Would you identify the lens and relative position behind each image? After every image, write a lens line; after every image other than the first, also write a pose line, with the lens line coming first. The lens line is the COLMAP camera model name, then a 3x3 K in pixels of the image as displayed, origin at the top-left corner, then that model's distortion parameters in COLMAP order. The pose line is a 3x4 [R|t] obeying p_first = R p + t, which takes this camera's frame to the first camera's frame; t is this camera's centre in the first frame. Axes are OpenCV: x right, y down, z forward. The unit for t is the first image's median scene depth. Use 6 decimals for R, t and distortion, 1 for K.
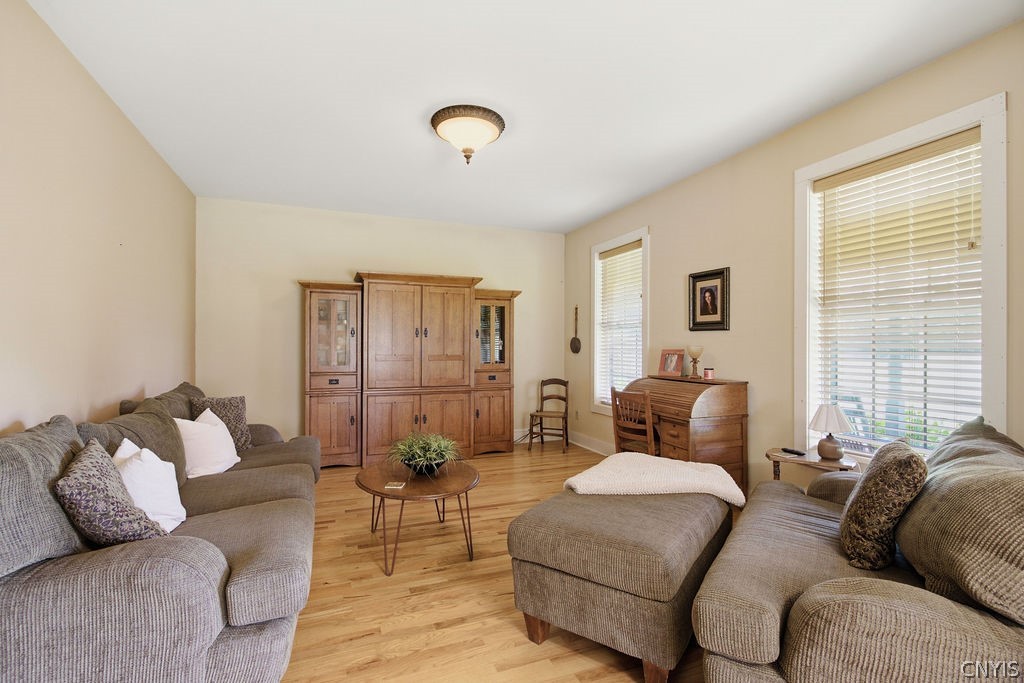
lens RADIAL K [[465.2, 0, 512.0], [0, 465.2, 341.5], [0, 0, 1]] dist [-0.000174, 0.000299]
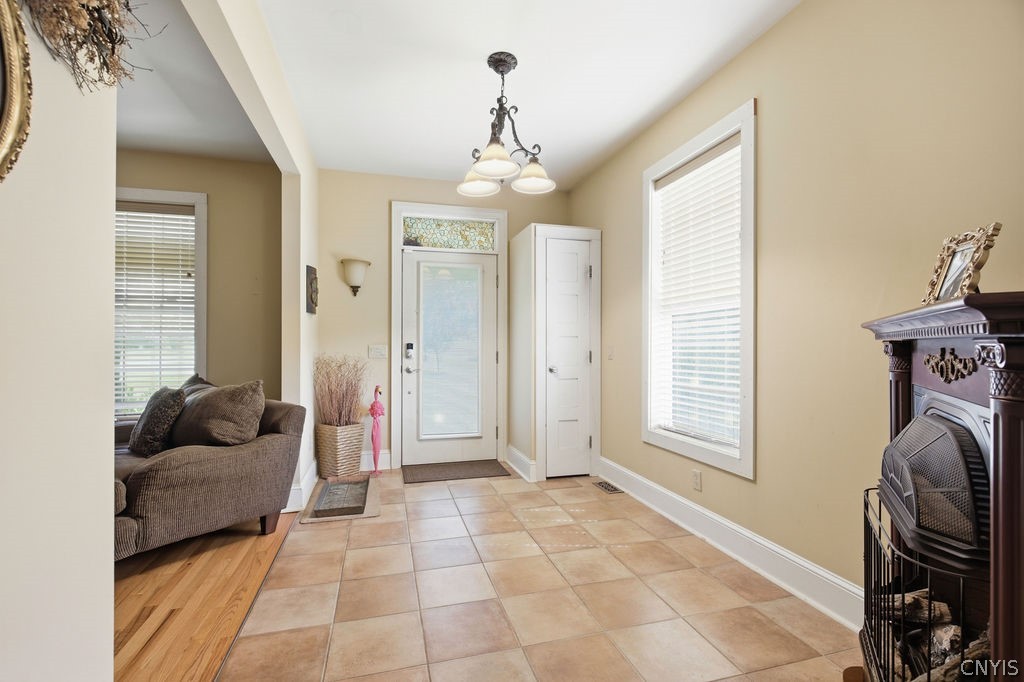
lens RADIAL K [[465.2, 0, 512.0], [0, 465.2, 341.0], [0, 0, 1]] dist [-0.000174, 0.000299]
pose [[0.108107, 0.003627, 0.994133, -0.573763], [-0.009882, 0.999948, -0.002574, 0.025982], [-0.994090, -0.009545, 0.108137, -0.356827]]
